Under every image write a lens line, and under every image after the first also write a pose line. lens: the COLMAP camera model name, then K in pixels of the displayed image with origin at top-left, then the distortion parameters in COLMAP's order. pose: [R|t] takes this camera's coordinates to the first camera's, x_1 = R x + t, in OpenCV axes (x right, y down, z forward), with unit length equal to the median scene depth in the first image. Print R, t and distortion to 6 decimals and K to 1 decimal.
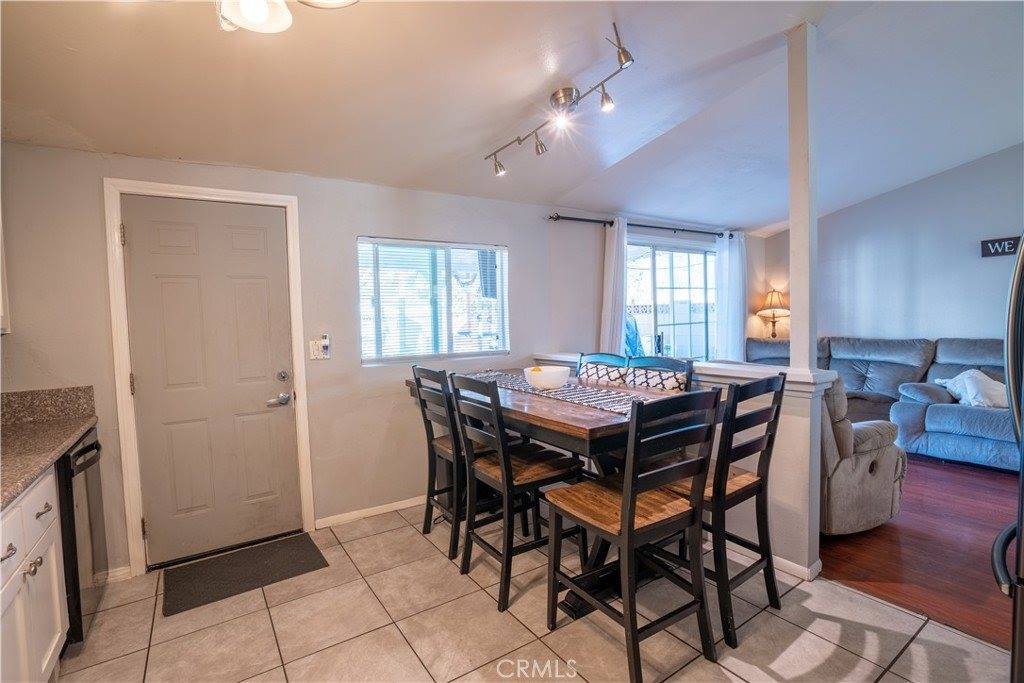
lens RADIAL K [[479.1, 0, 512.0], [0, 479.1, 341.5], [0, 0, 1]] dist [-0.005240, -0.000294]
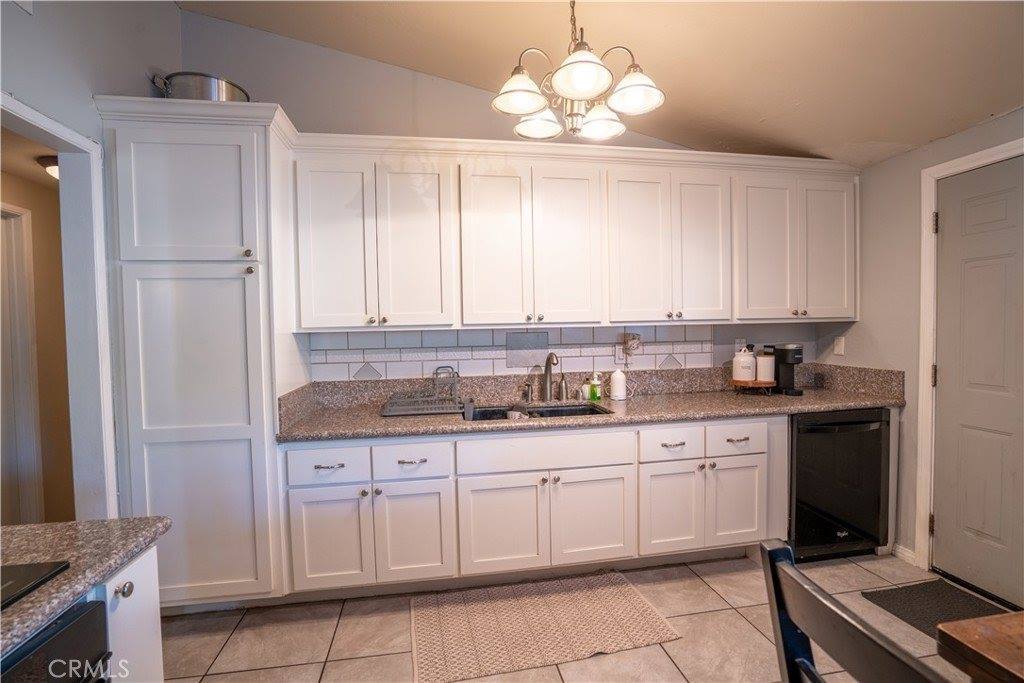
lens RADIAL K [[496.4, 0, 513.7], [0, 496.4, 333.9], [0, 0, 1]] dist [-0.005787, -0.000463]
pose [[-0.403536, 0.056612, -0.913211, 0.467659], [-0.016205, 0.997485, 0.068997, -0.050978], [0.914820, 0.042641, -0.401603, 0.618850]]
